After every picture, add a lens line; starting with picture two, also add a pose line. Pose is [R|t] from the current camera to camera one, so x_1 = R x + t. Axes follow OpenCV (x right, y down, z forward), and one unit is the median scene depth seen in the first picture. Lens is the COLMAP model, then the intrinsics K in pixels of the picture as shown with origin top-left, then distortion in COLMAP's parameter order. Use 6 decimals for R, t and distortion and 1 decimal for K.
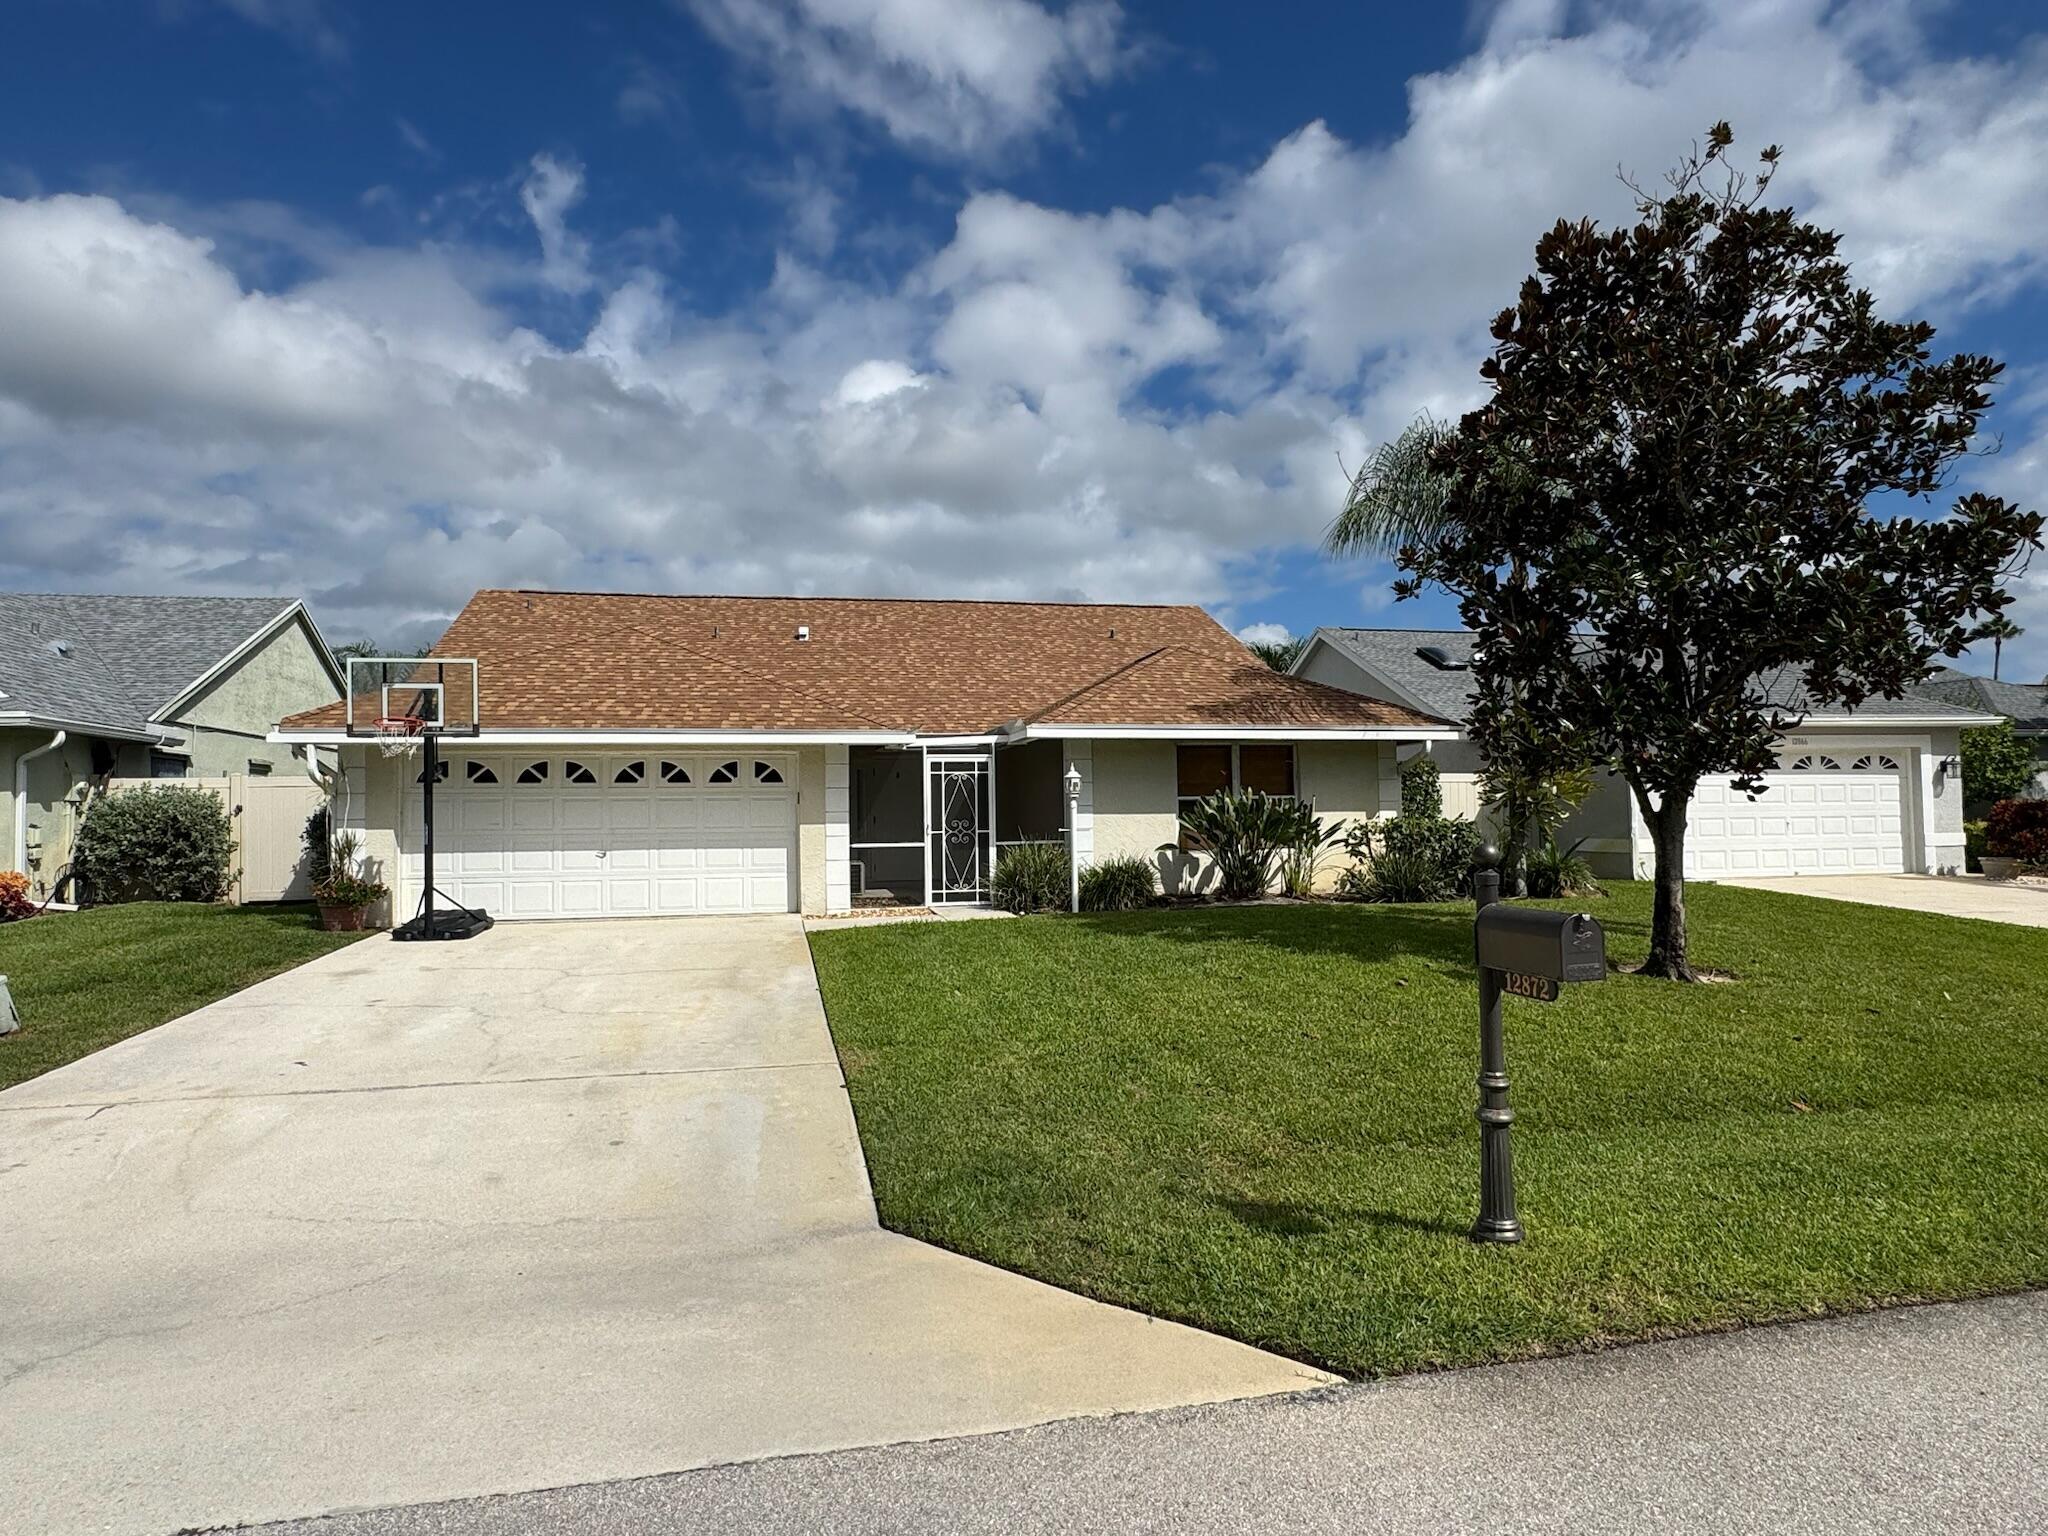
lens RADIAL K [[1177.7, 0, 1022.7], [0, 1177.7, 782.4], [0, 0, 1]] dist [-0.002501, 0.000271]
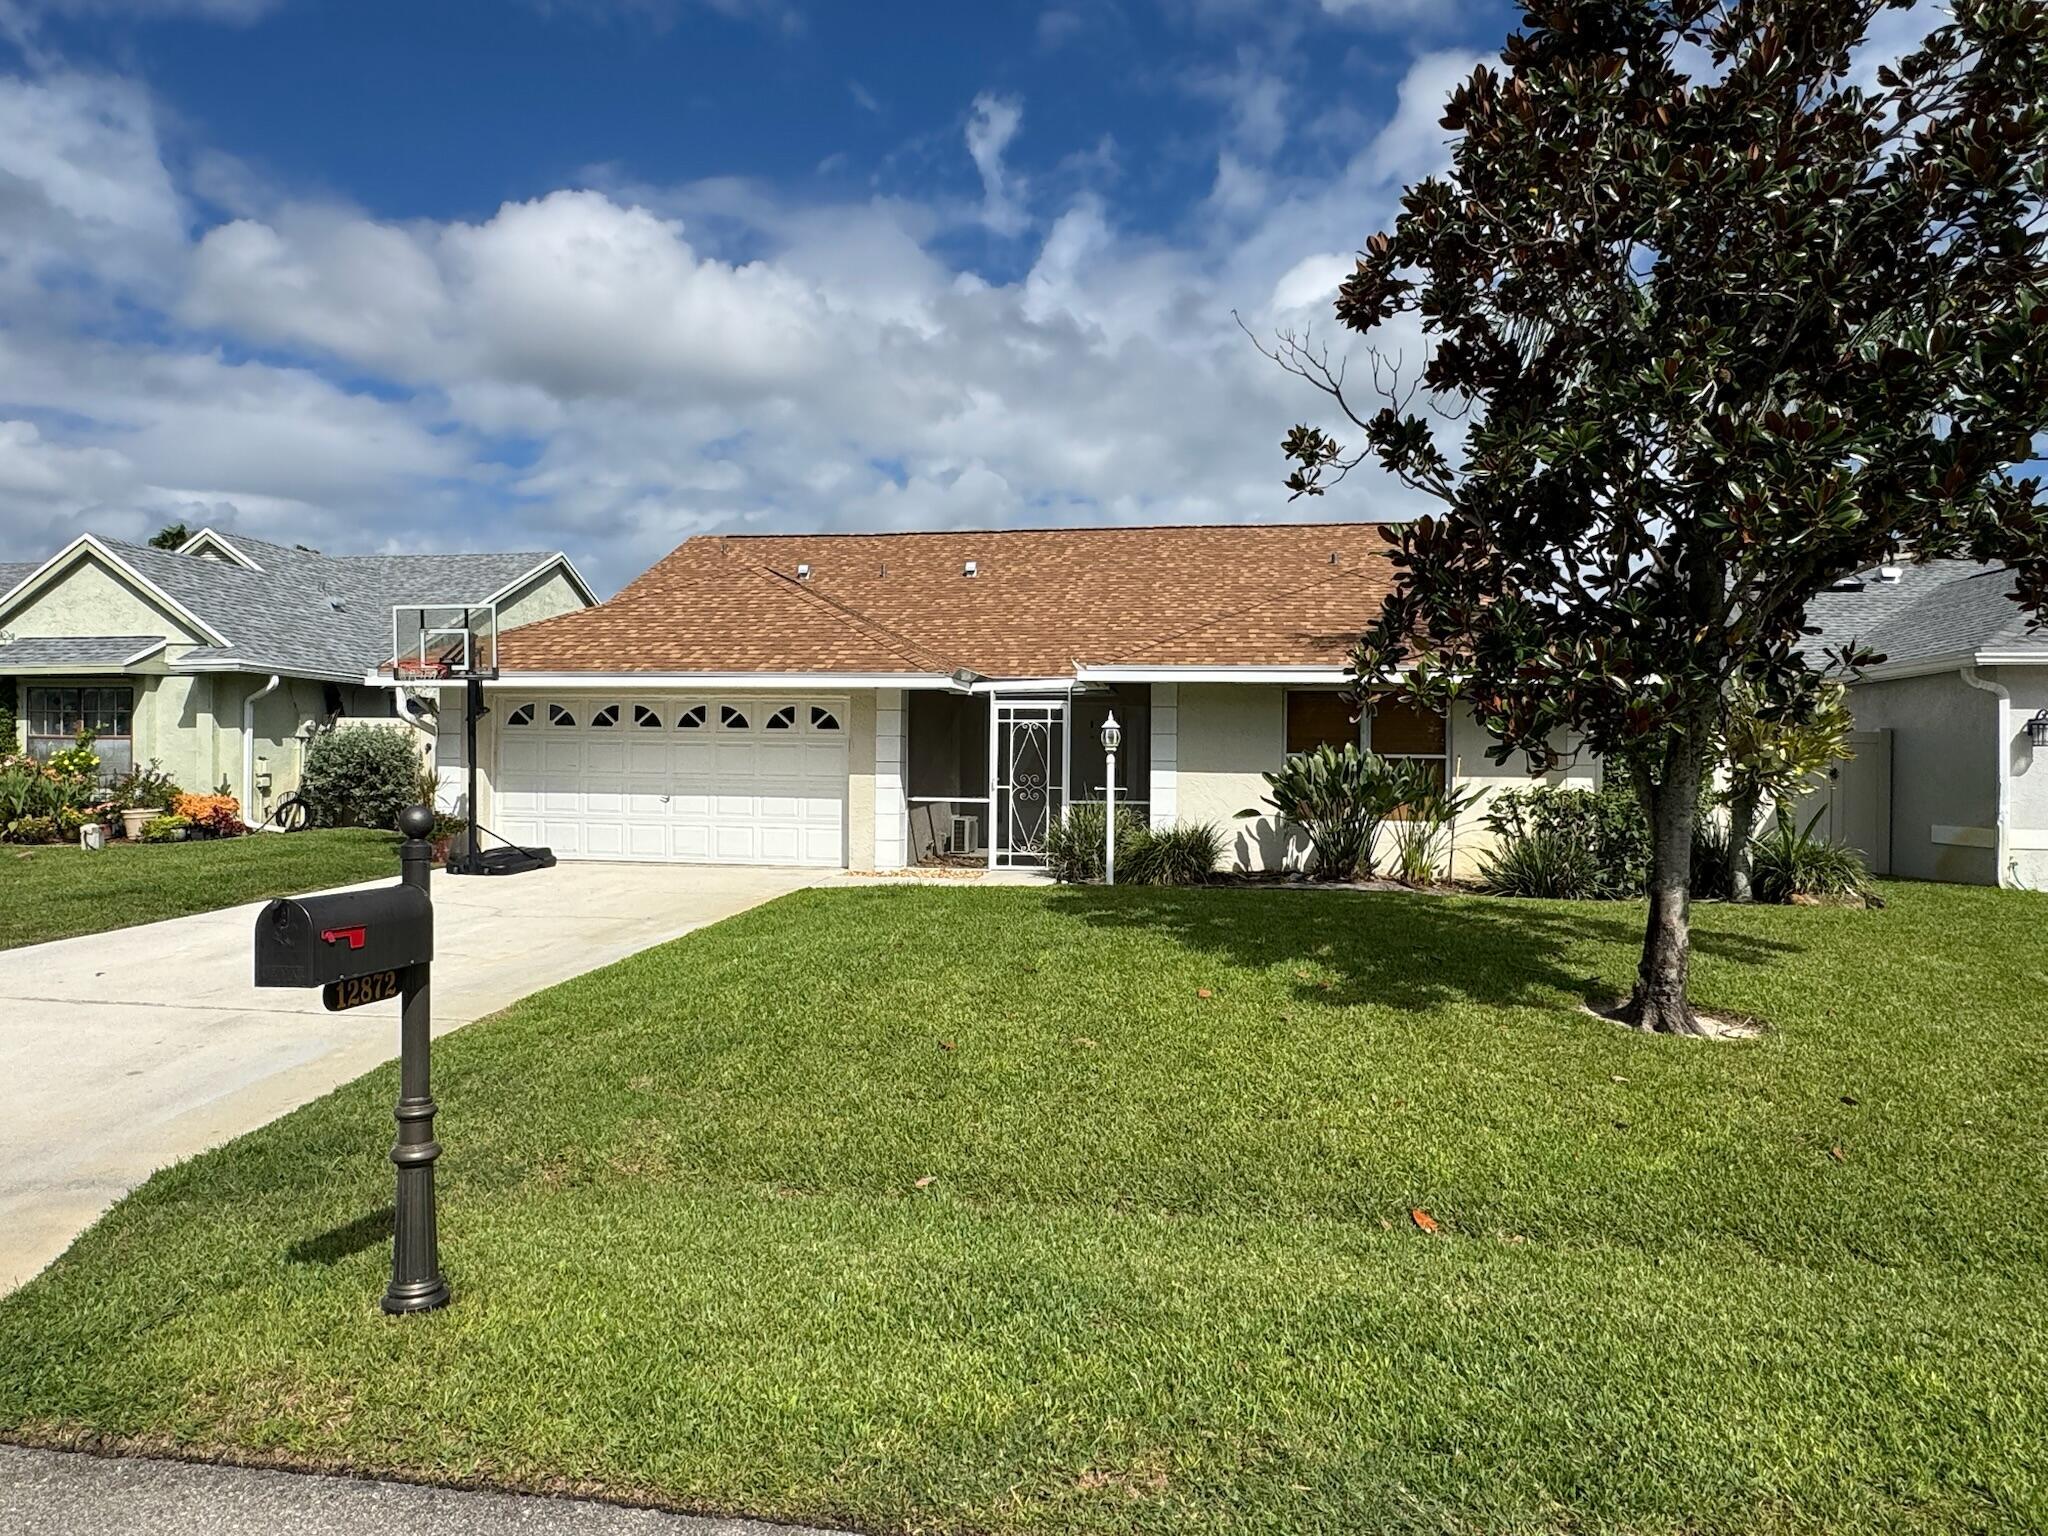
lens RADIAL K [[1283.4, 0, 1024.7], [0, 1283.4, 752.8], [0, 0, 1]] dist [-0.005879, -0.003514]
pose [[0.929365, 0.020361, -0.368601, 0.299169], [-0.015094, 0.999739, 0.017168, -0.000846], [0.368854, -0.010392, 0.929429, 0.098753]]
